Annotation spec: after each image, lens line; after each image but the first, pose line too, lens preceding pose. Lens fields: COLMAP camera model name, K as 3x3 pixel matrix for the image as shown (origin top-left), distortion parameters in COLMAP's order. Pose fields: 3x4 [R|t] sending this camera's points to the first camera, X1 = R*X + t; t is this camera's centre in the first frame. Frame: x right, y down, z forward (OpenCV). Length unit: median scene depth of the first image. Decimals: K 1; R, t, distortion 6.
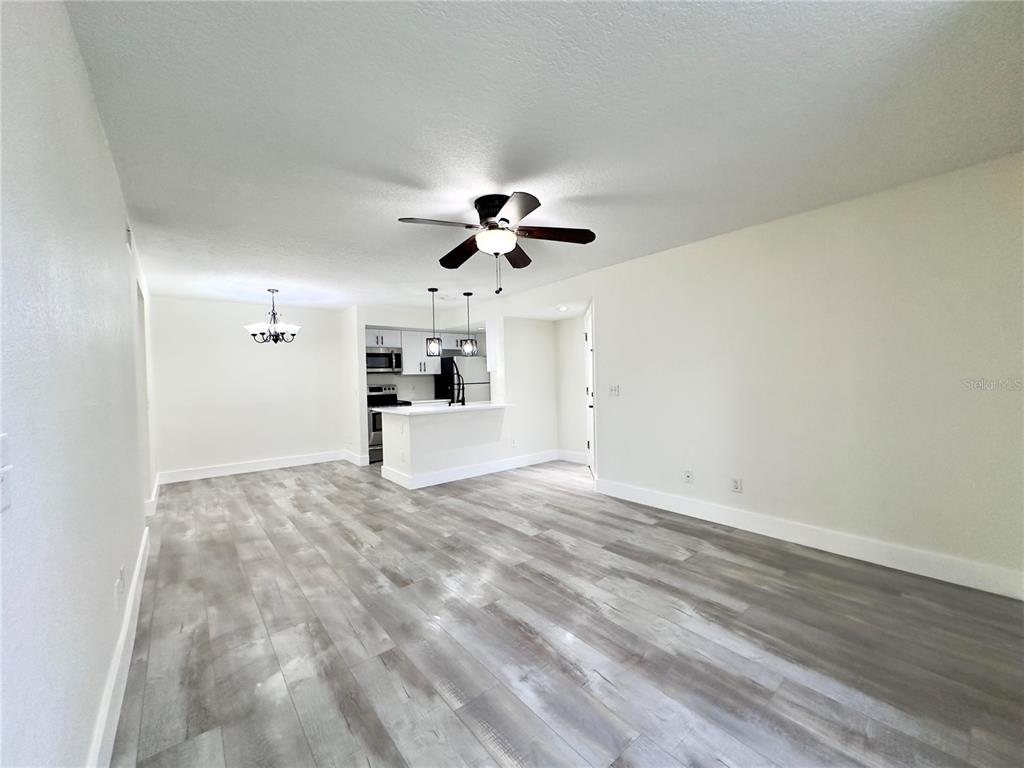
lens RADIAL K [[409.5, 0, 511.0], [0, 409.5, 379.1], [0, 0, 1]] dist [-0.004178, 0.001177]
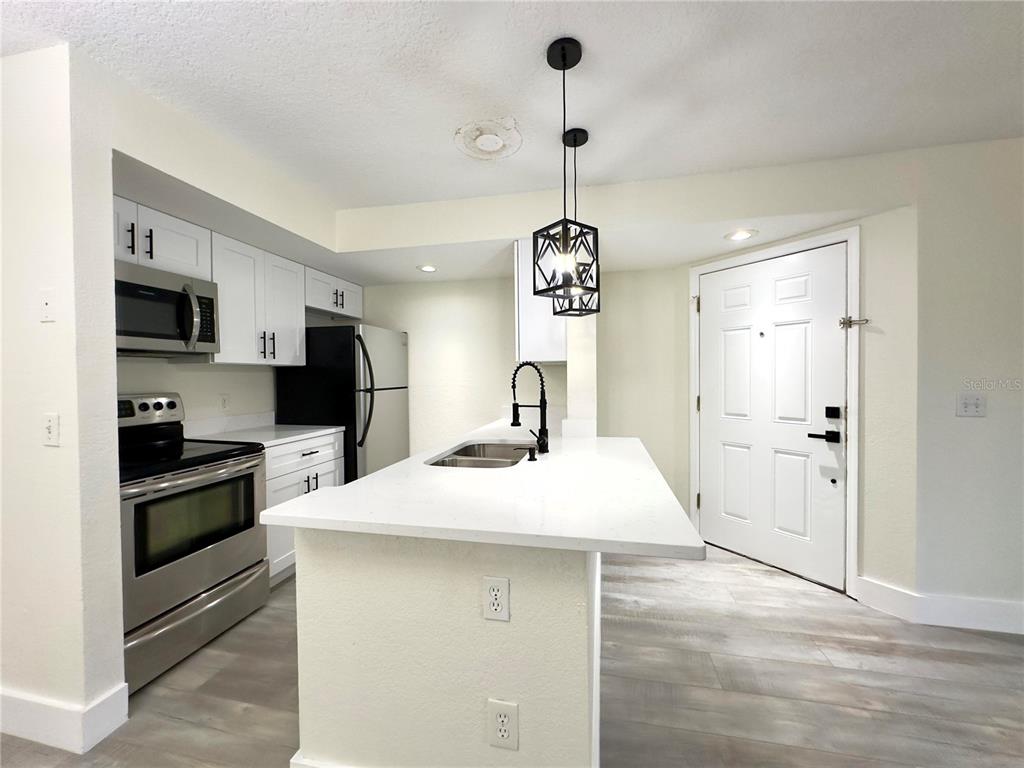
lens RADIAL K [[409.5, 0, 512.0], [0, 409.5, 380.5], [0, 0, 1]] dist [-0.004178, 0.001177]
pose [[0.782685, 0.013341, 0.622275, -0.495957], [-0.009437, 0.999910, -0.009568, 0.008414], [-0.622346, 0.001616, 0.782740, 1.023827]]
